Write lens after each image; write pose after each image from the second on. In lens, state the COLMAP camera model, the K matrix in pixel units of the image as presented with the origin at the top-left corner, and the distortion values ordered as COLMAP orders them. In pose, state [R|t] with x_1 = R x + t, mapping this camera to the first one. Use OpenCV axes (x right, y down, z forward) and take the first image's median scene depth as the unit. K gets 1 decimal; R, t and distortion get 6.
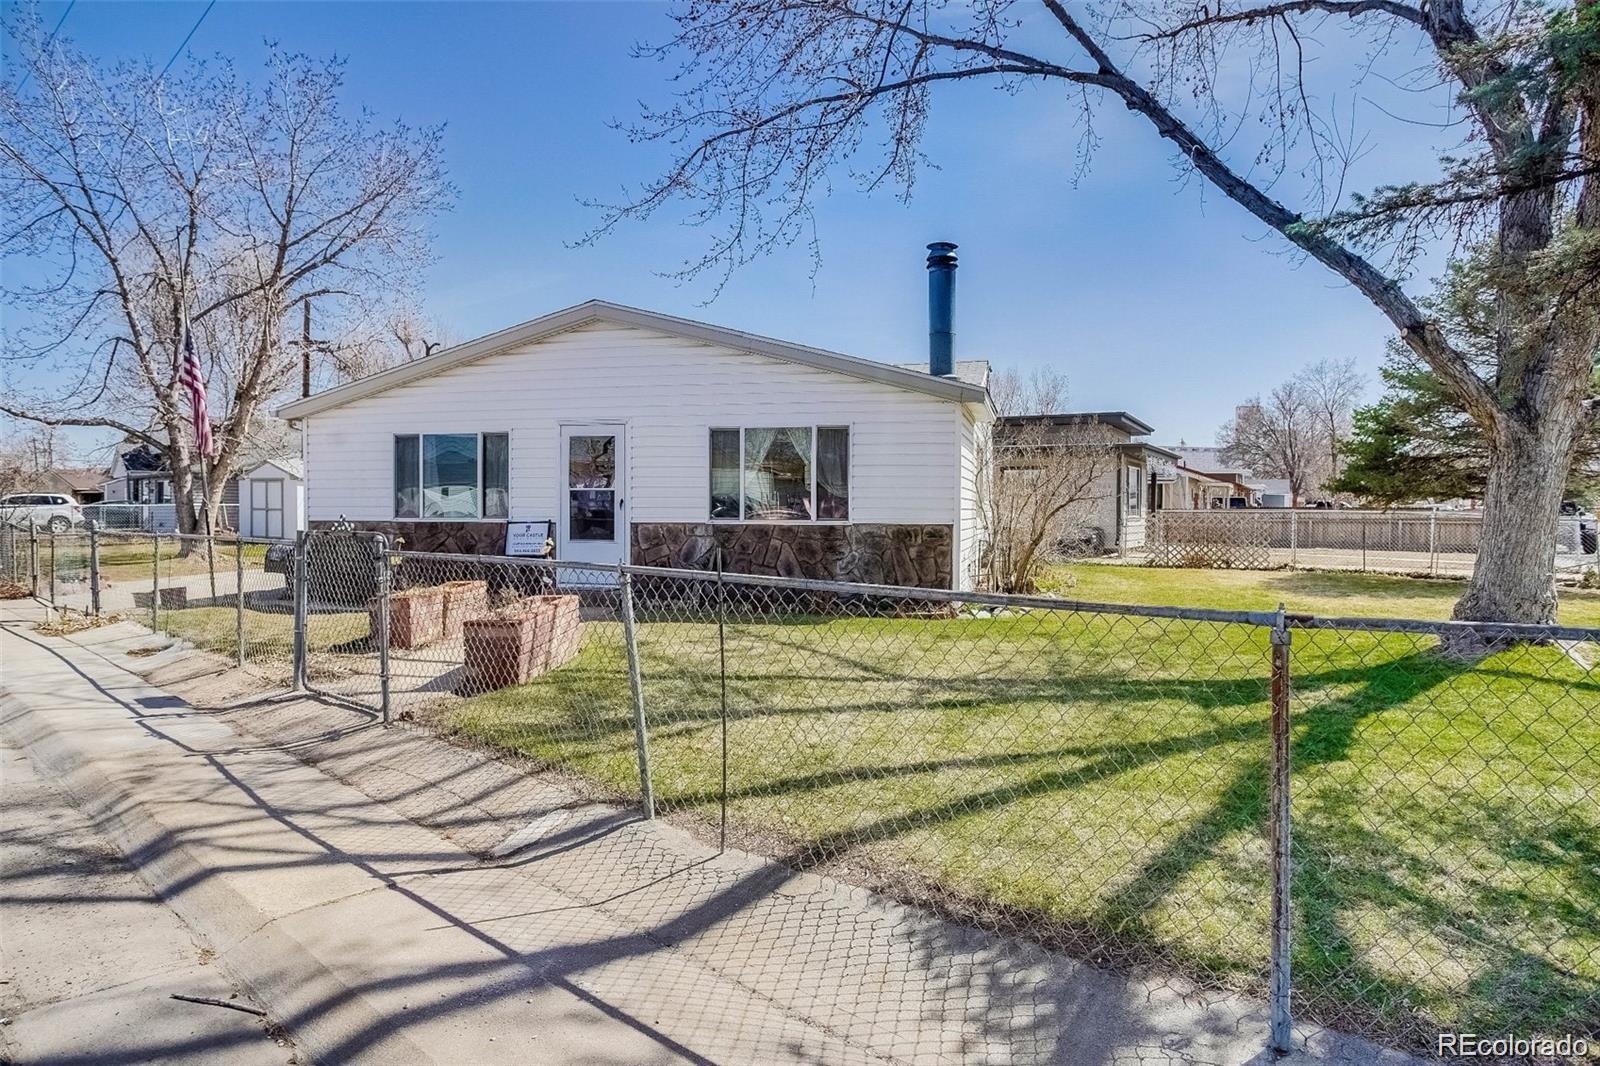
lens RADIAL K [[960.7, 0, 800.8], [0, 960.7, 538.3], [0, 0, 1]] dist [-0.056400, 0.033377]
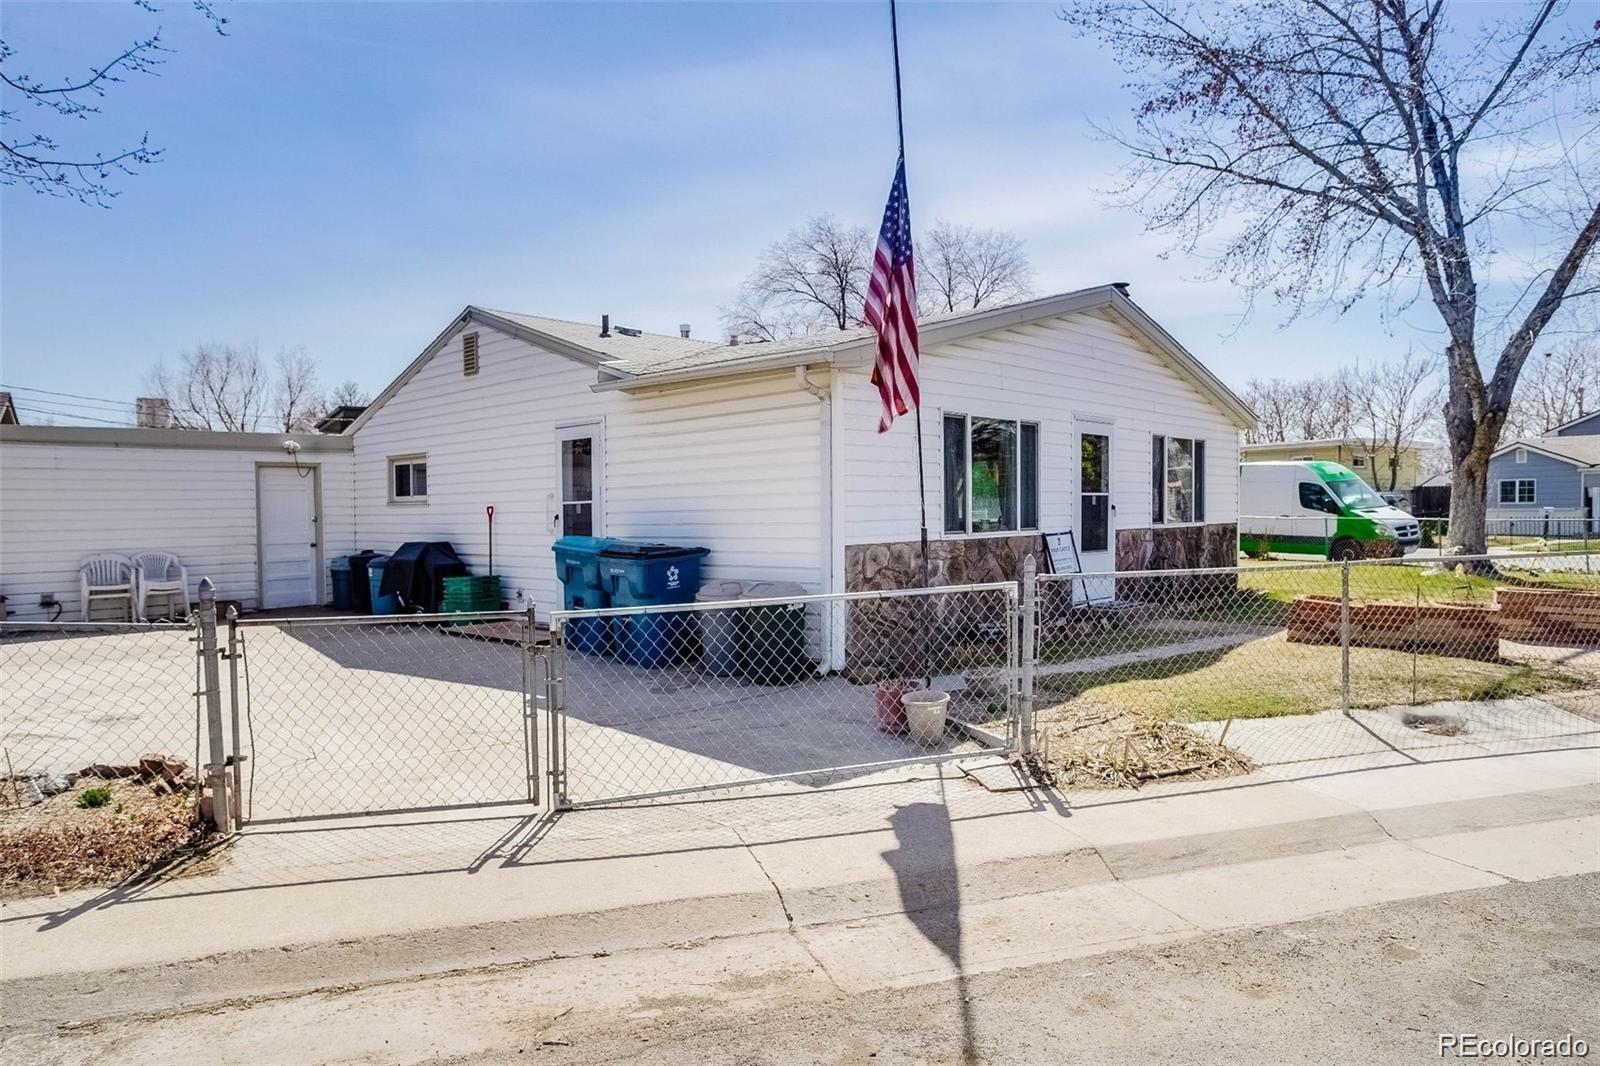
lens RADIAL K [[960.7, 0, 800.8], [0, 960.7, 538.3], [0, 0, 1]] dist [-0.056400, 0.033377]
pose [[0.500966, -0.037593, 0.864650, -1.107262], [0.039726, 0.999002, 0.020418, -0.038176], [-0.864555, 0.024121, 0.501959, 0.774968]]
